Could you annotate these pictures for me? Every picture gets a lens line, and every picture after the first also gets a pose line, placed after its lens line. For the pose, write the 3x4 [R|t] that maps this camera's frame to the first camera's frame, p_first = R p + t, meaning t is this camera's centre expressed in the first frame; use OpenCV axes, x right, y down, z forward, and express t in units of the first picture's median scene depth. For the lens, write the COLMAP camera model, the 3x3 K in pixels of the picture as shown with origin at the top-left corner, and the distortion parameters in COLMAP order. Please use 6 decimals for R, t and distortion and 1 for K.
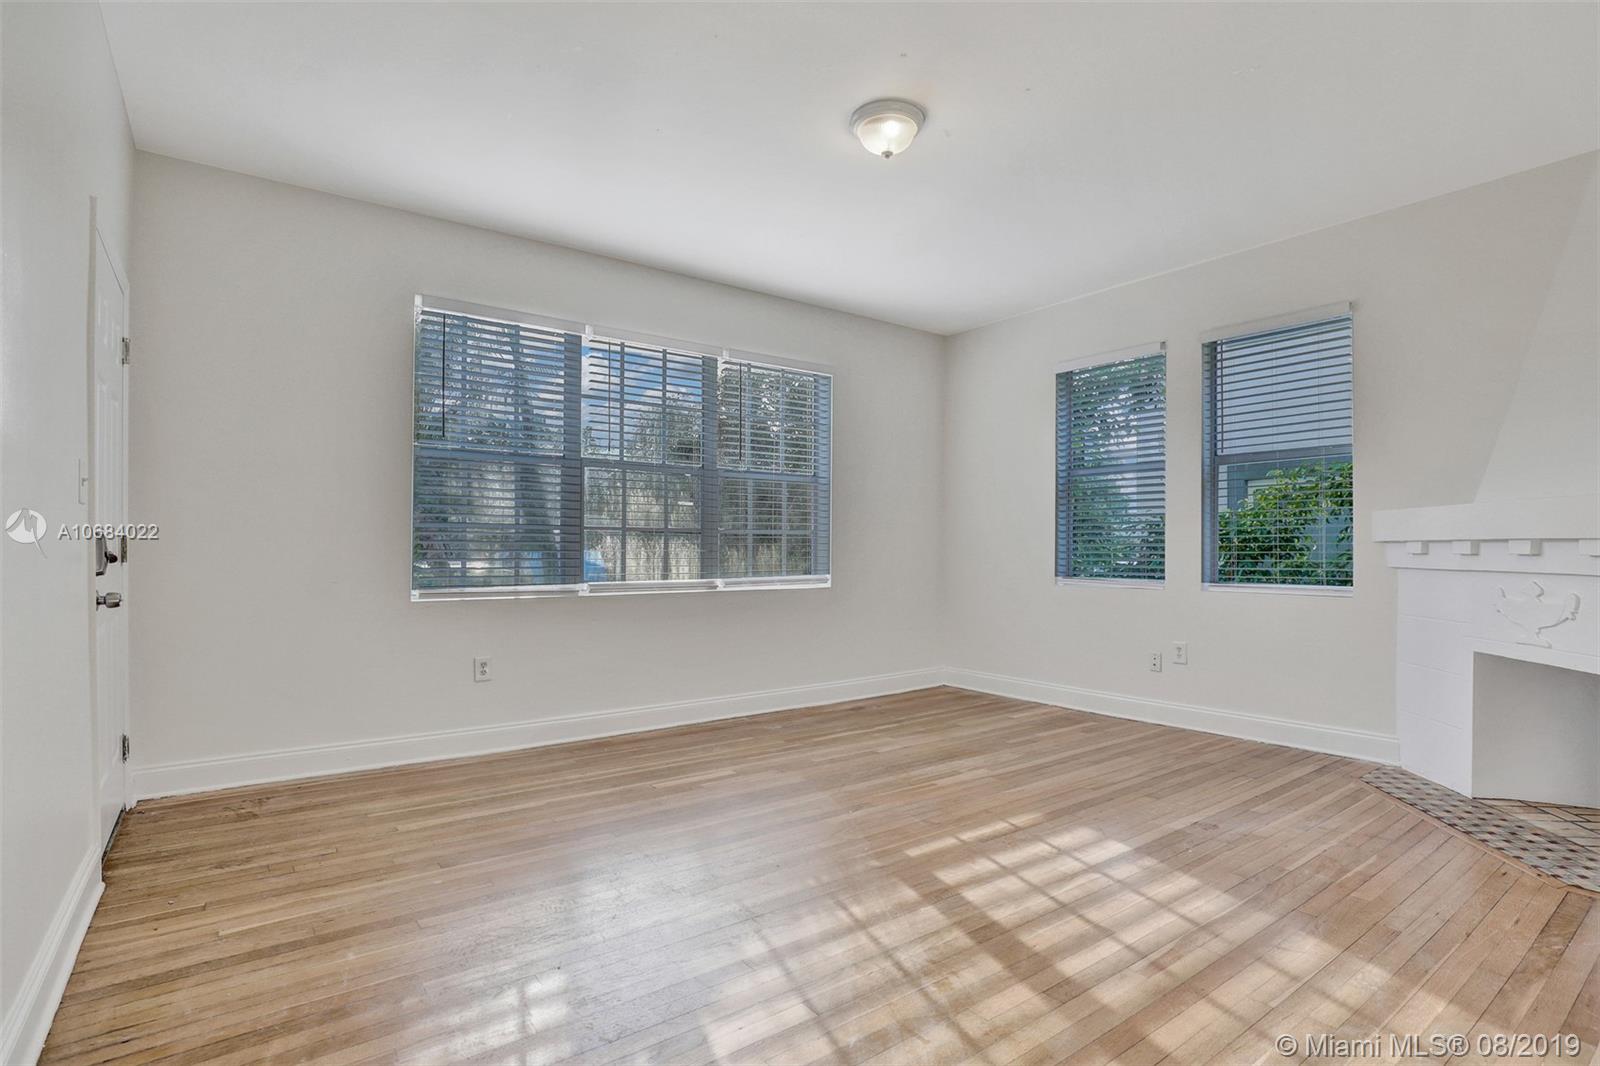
lens RADIAL K [[789.7, 0, 801.0], [0, 789.7, 537.1], [0, 0, 1]] dist [-0.036389, 0.009474]
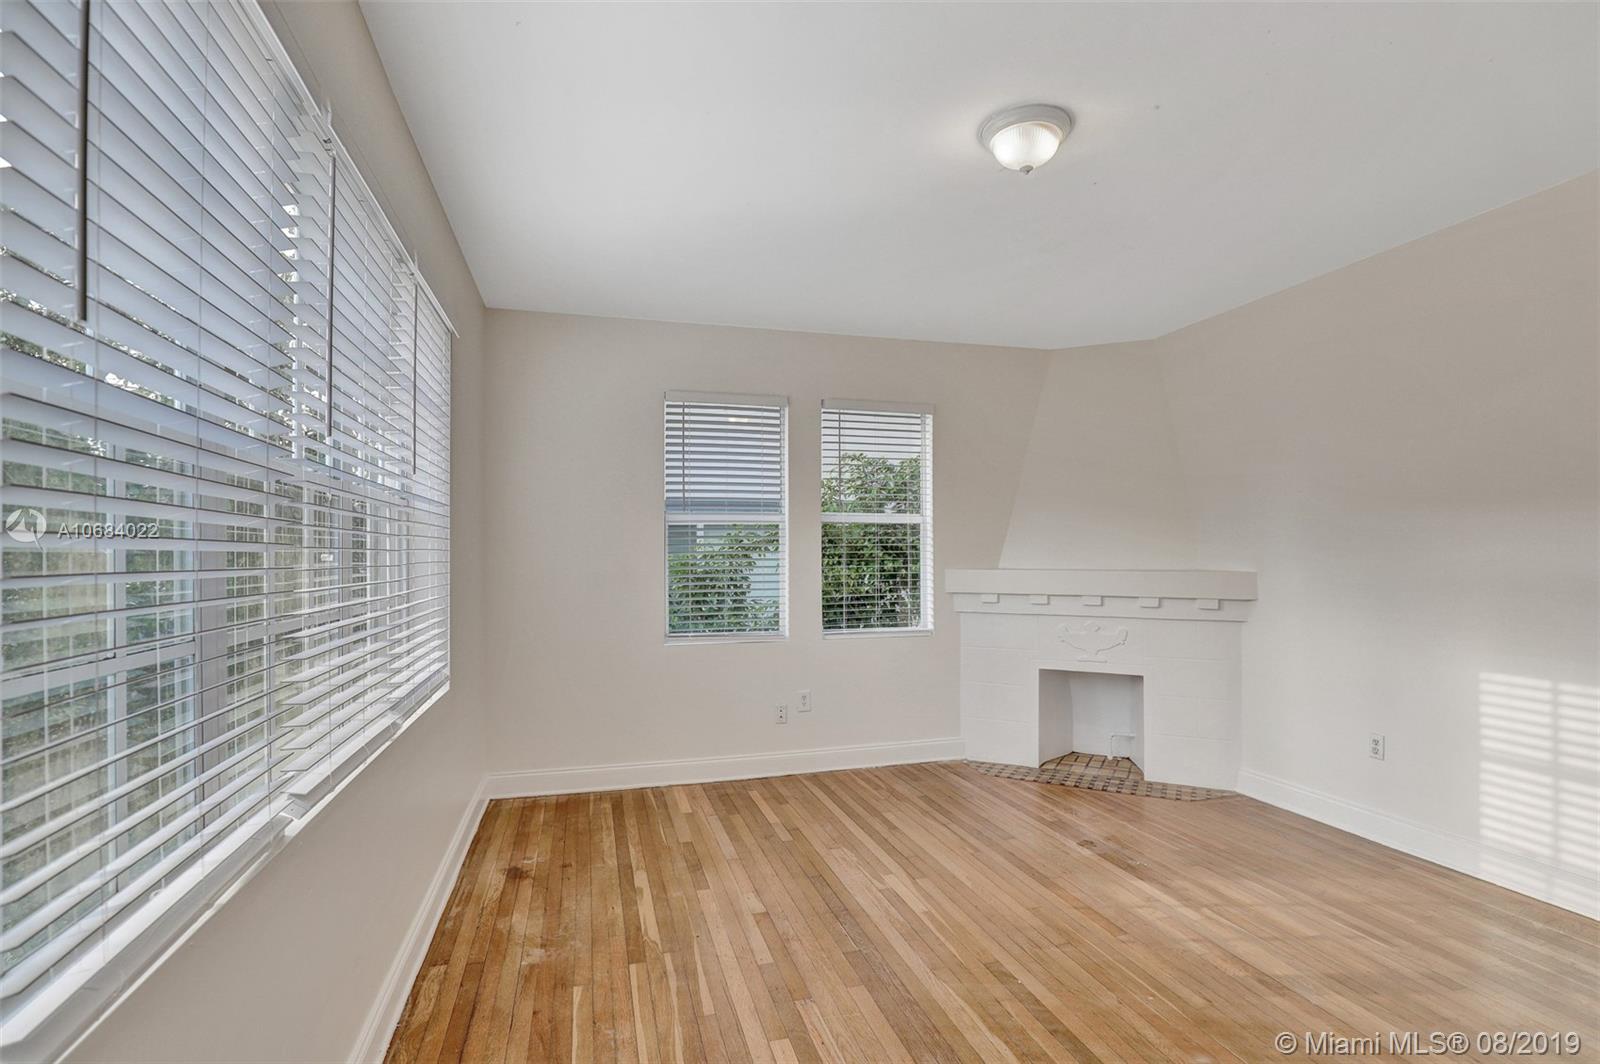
lens RADIAL K [[793.4, 0, 834.6], [0, 793.4, 541.8], [0, 0, 1]] dist [-0.031217, 0.000046]
pose [[0.336779, 0.014277, 0.941475, -0.697637], [-0.013835, 0.999852, -0.010214, -0.075279], [-0.941482, -0.009585, 0.336927, 0.858053]]
